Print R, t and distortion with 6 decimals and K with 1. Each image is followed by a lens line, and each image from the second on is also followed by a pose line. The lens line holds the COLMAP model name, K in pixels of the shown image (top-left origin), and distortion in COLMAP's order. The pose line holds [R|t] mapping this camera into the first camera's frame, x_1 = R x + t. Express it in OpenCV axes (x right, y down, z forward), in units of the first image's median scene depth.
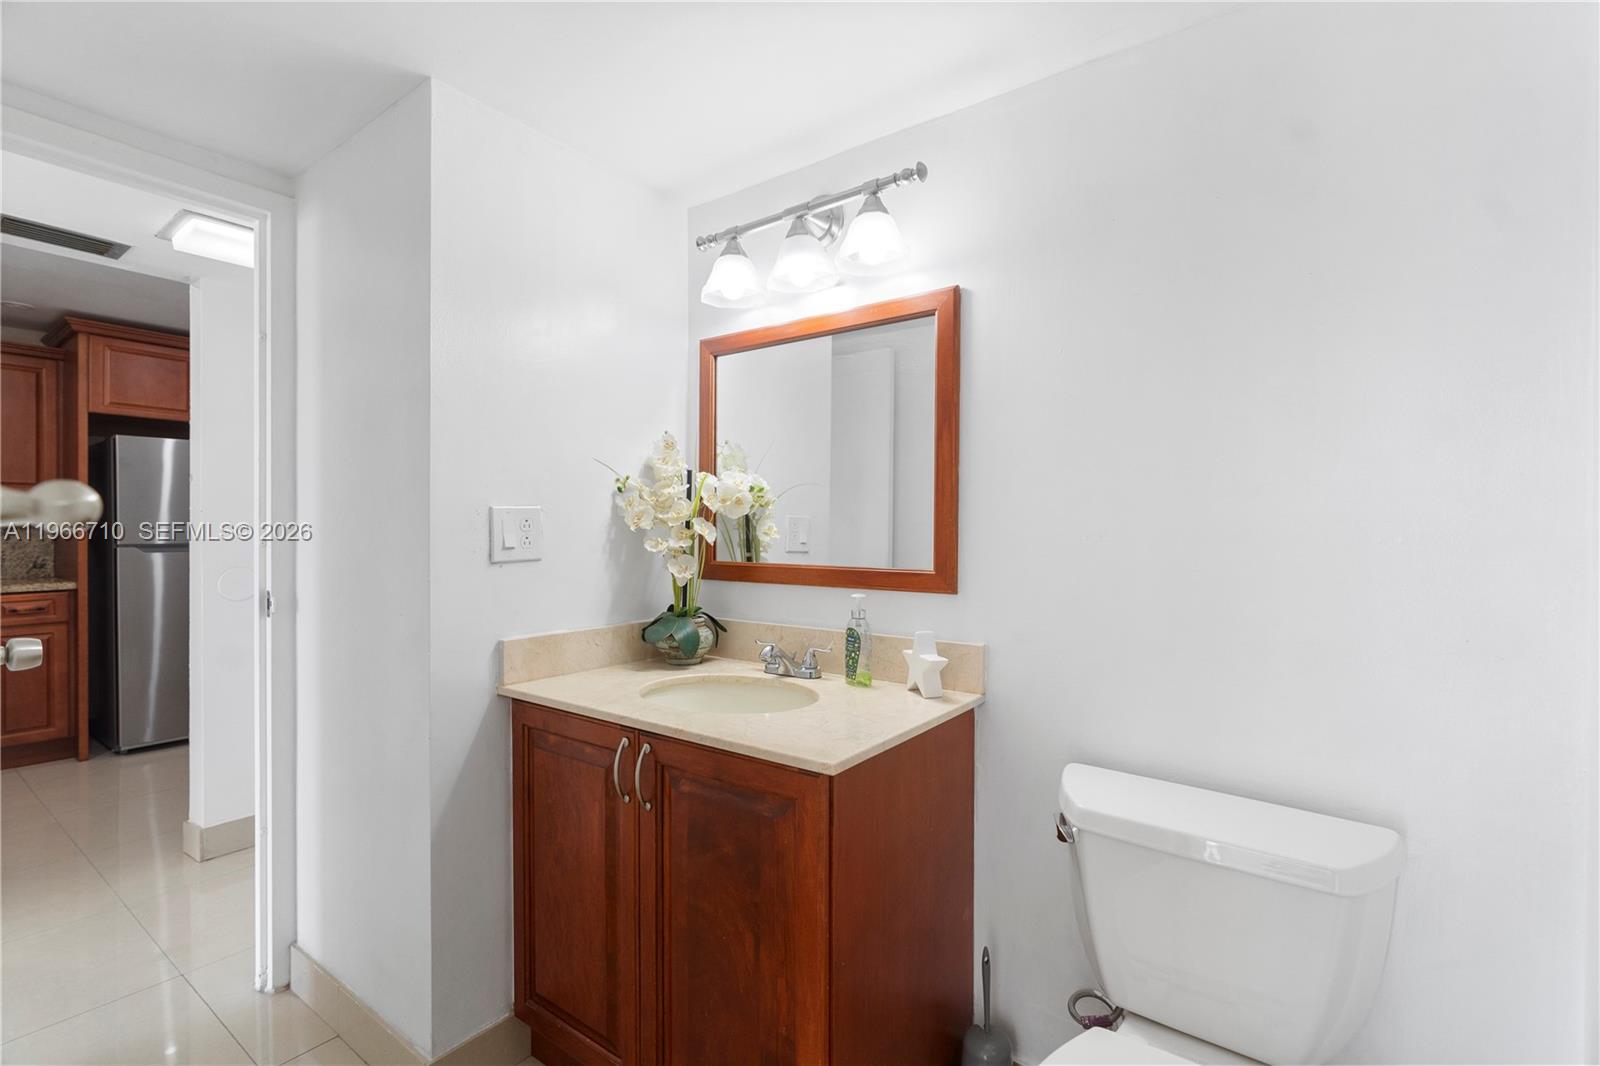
lens RADIAL K [[728.5, 0, 809.0], [0, 728.5, 526.2], [0, 0, 1]] dist [-0.003877, 0.000927]
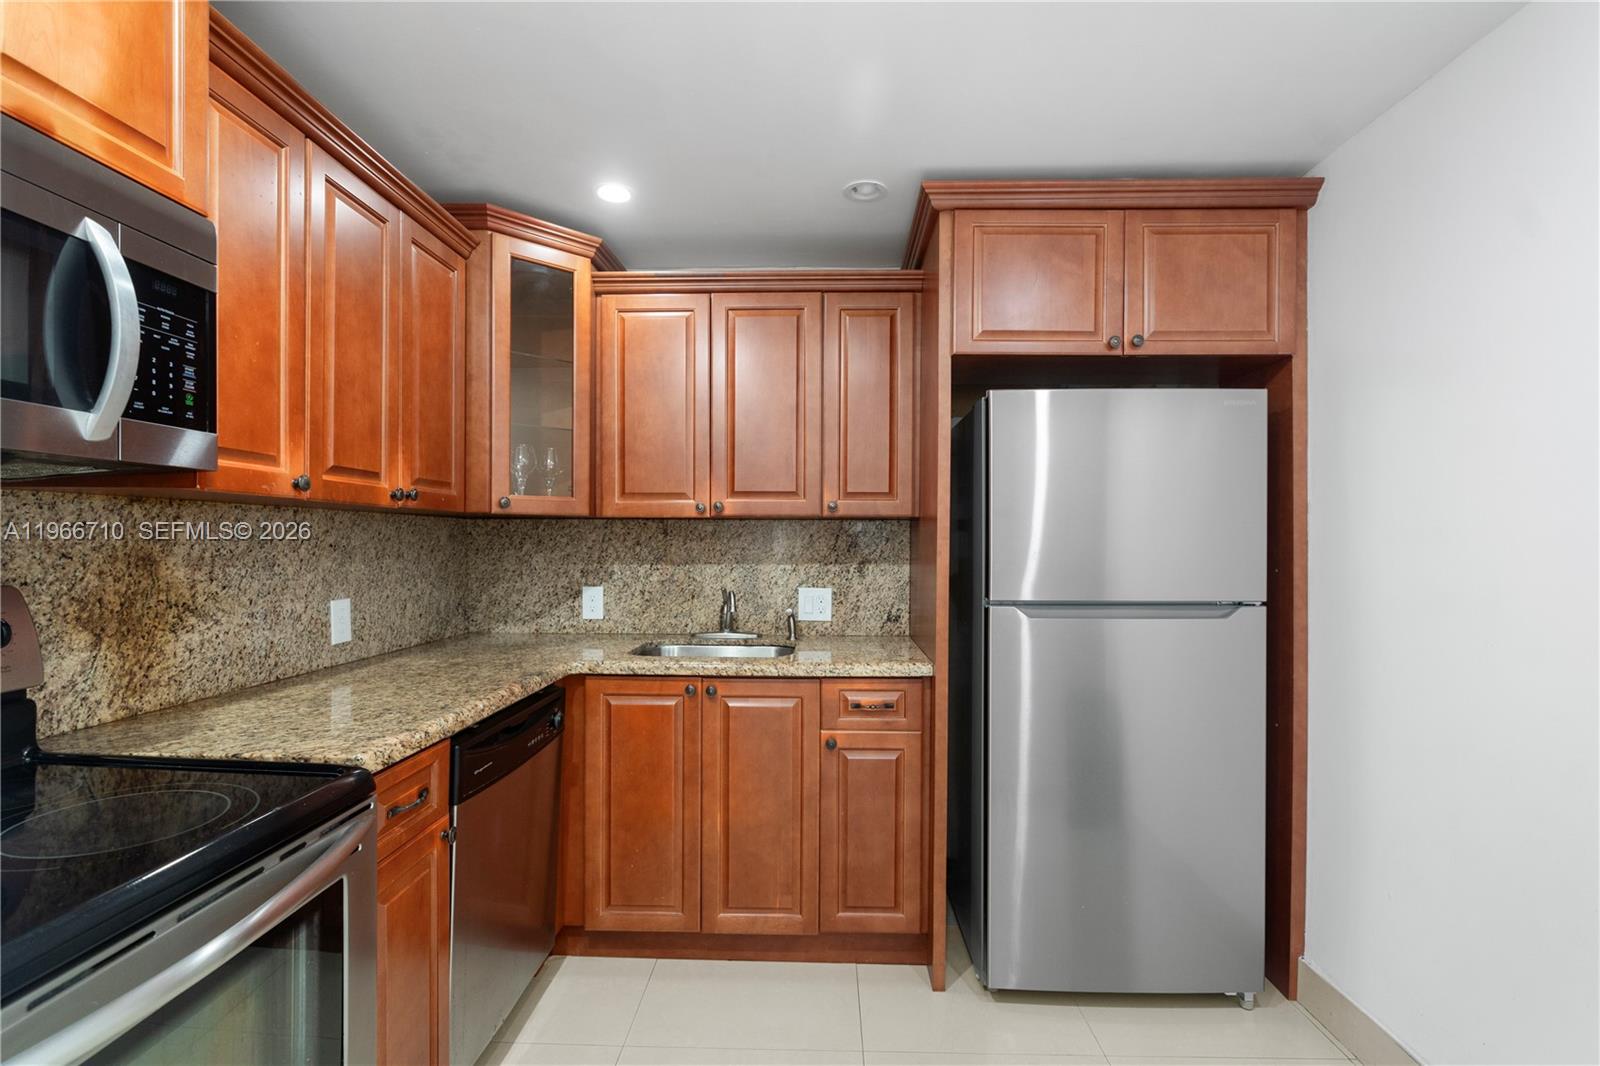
lens RADIAL K [[728.5, 0, 798.9], [0, 728.5, 538.6], [0, 0, 1]] dist [-0.003877, 0.000927]
pose [[0.559844, 0.007007, -0.828568, -0.597062], [-0.009076, 0.999956, 0.002324, -0.020657], [0.828548, 0.006219, 0.559883, 0.594442]]
